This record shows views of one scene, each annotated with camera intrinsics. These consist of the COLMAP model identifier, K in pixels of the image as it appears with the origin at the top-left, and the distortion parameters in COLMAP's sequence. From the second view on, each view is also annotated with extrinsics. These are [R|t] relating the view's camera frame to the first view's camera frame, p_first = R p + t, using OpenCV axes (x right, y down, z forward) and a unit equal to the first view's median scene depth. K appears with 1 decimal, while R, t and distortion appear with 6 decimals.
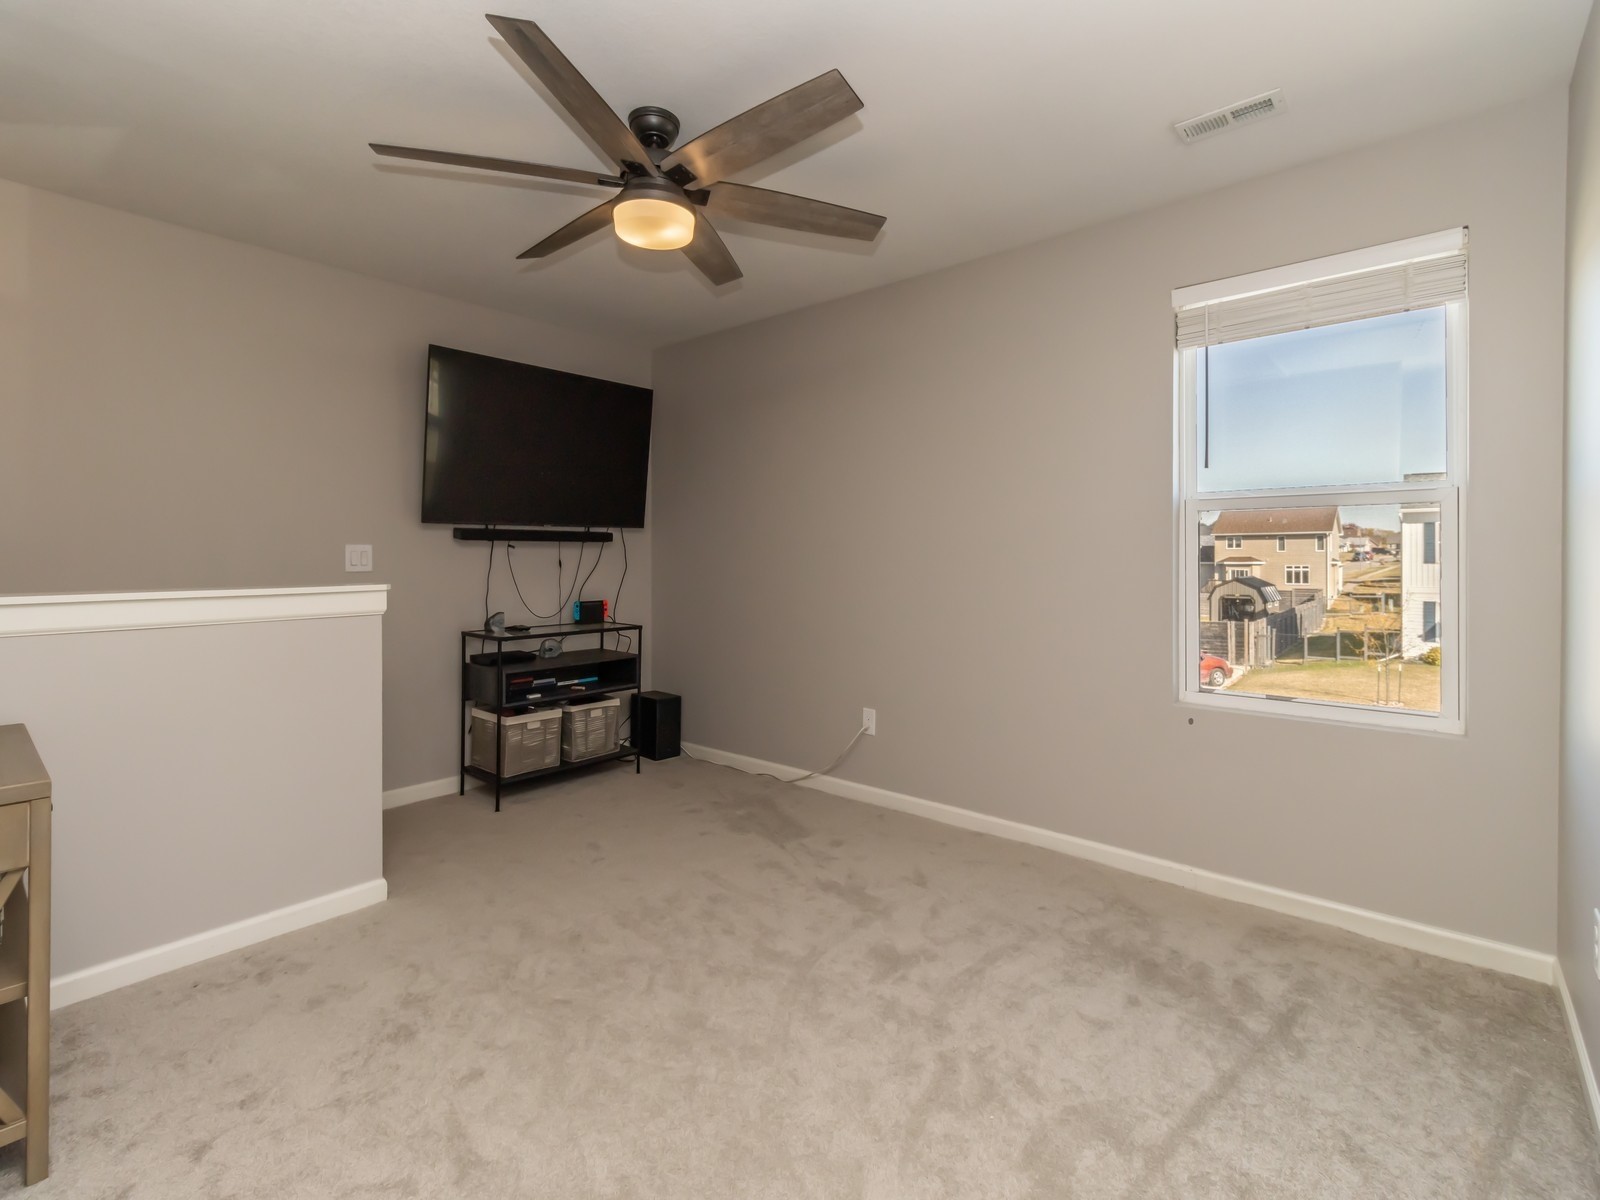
lens RADIAL K [[740.1, 0, 805.4], [0, 740.1, 597.4], [0, 0, 1]] dist [0.000400, 0.000238]
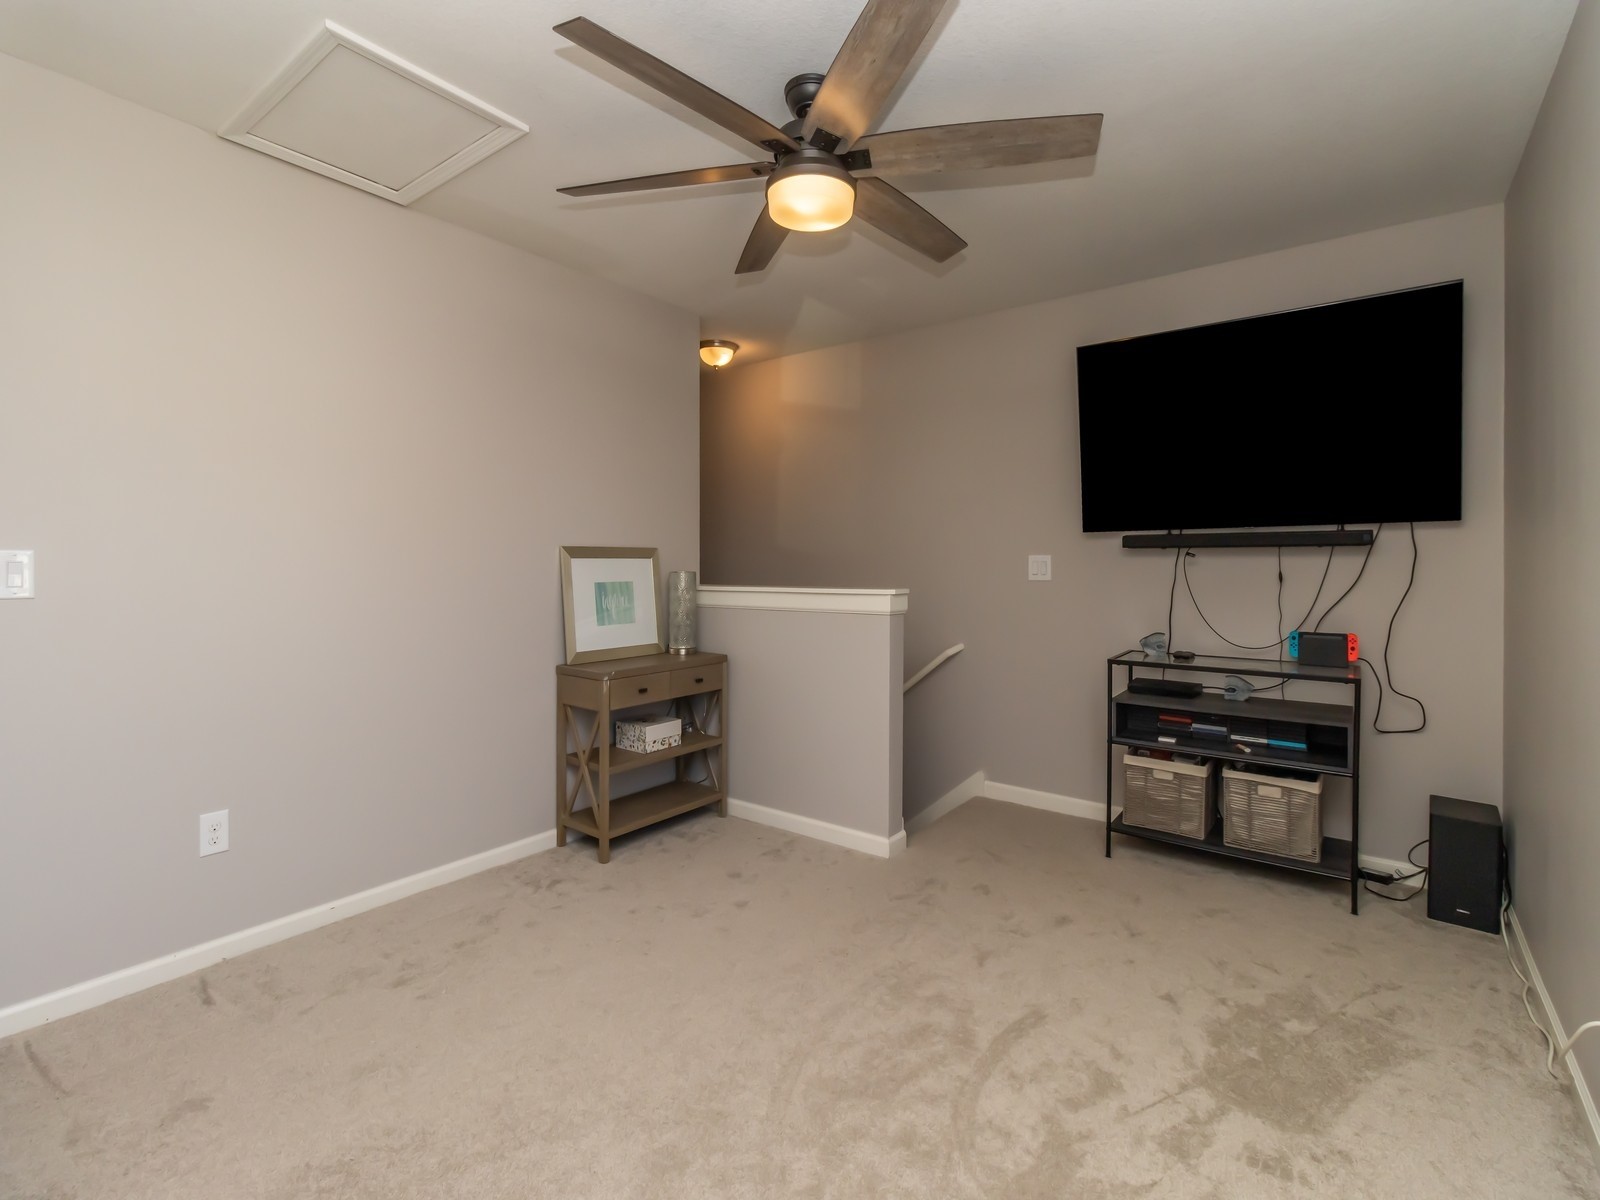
lens RADIAL K [[740.1, 0, 806.9], [0, 740.1, 597.0], [0, 0, 1]] dist [0.000400, 0.000238]
pose [[0.071483, 0.041092, -0.996595, 0.392256], [-0.064346, 0.997260, 0.036504, -0.025546], [0.995364, 0.061517, 0.073931, 0.524992]]
